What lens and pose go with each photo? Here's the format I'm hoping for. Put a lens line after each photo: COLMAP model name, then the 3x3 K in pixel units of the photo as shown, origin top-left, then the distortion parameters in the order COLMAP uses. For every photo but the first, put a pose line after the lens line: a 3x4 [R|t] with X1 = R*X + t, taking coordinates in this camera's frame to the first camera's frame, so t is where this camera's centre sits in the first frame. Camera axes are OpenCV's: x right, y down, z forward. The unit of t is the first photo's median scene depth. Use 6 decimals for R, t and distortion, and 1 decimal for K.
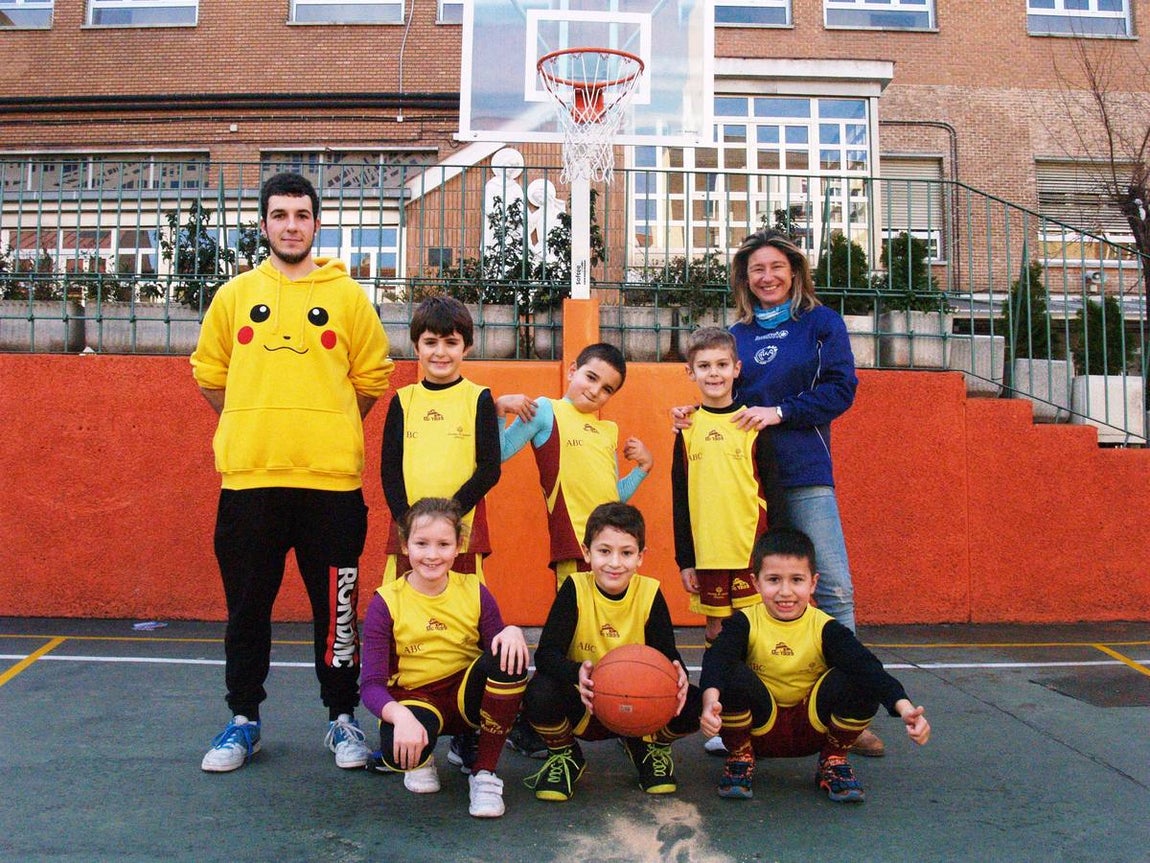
lens RADIAL K [[1068.9, 0, 575.0], [0, 1068.9, 431.5], [0, 0, 1]] dist [-0.097664, 0.018390]
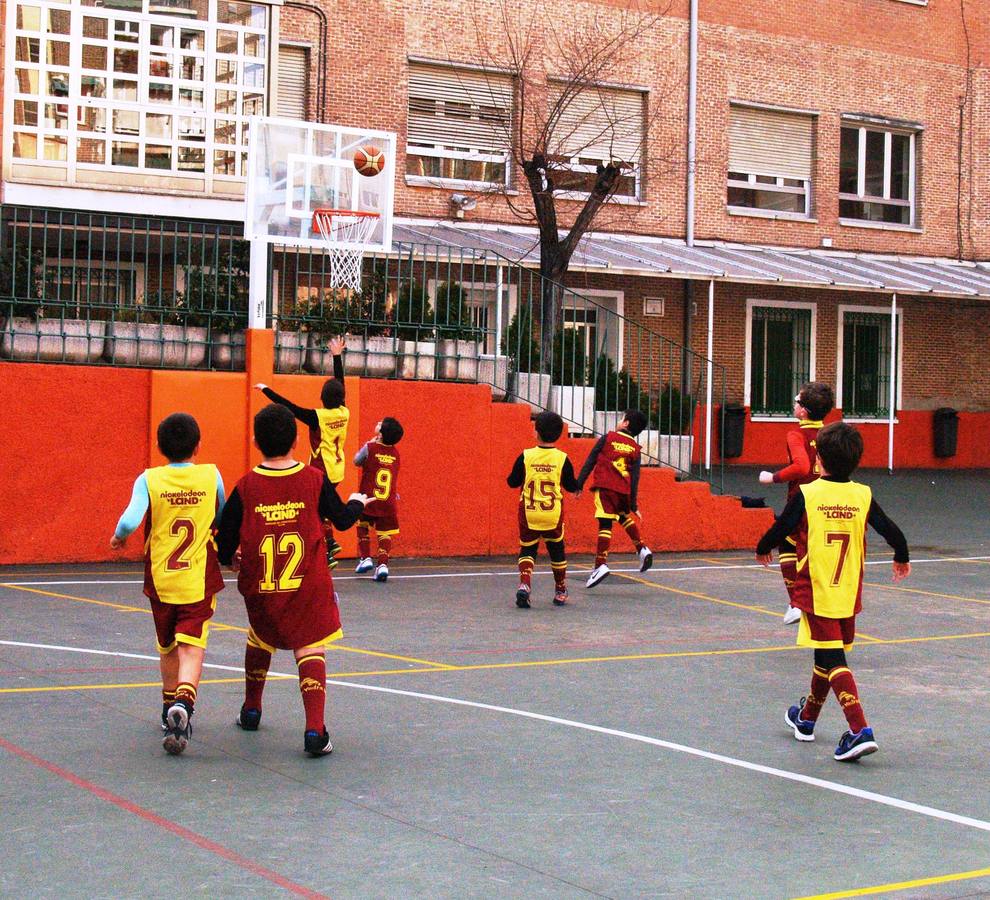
lens RADIAL K [[1999.9, 0, 495.0], [0, 1999.9, 450.0], [0, 0, 1]] dist [-0.162664, 0.347970]
pose [[0.847336, 0.005953, 0.531024, -1.039068], [-0.048642, 0.996604, 0.066443, -0.143097], [-0.528825, -0.082130, 0.844748, -1.278242]]
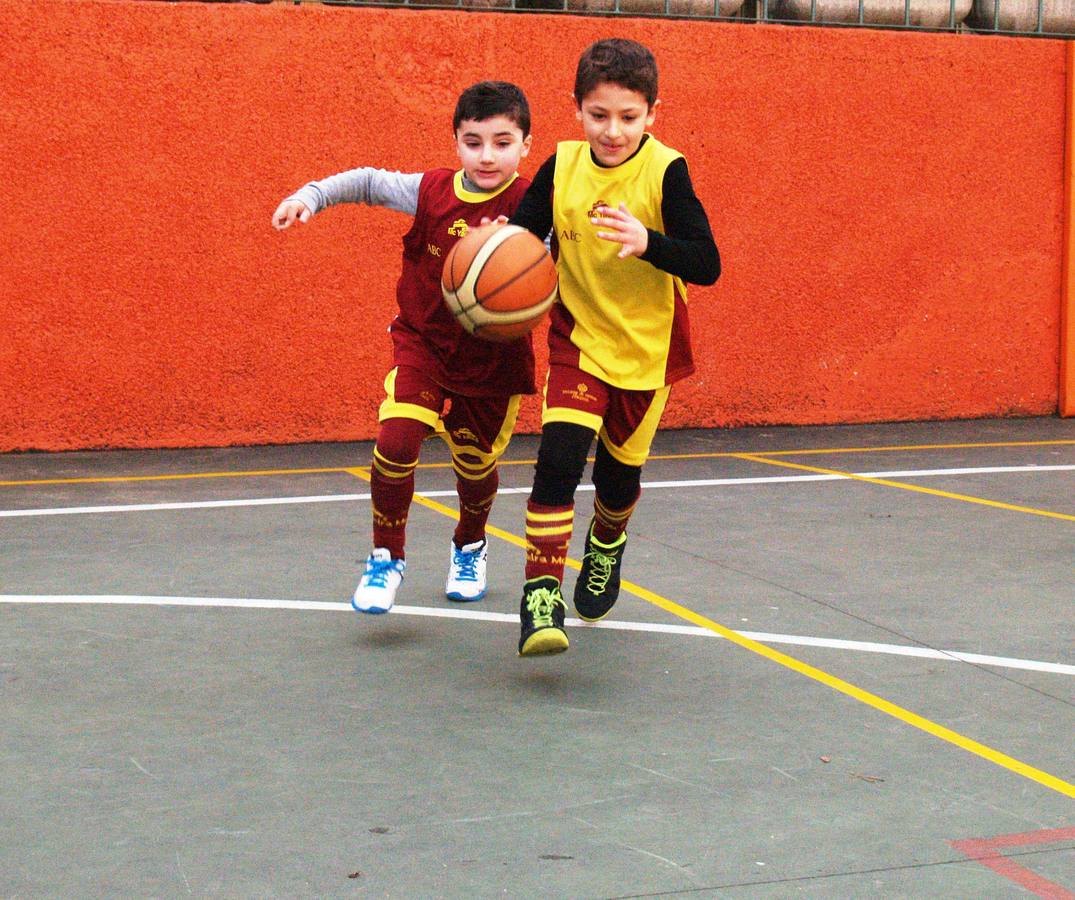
lens RADIAL K [[2531.9, 0, 537.5], [0, 2531.9, 450.0], [0, 0, 1]] dist [-0.083575, -0.410263]
pose [[0.935214, -0.040076, 0.351807, -0.978282], [-0.021068, 0.985516, 0.168271, -0.066285], [-0.353455, -0.164781, 0.920824, -0.391692]]
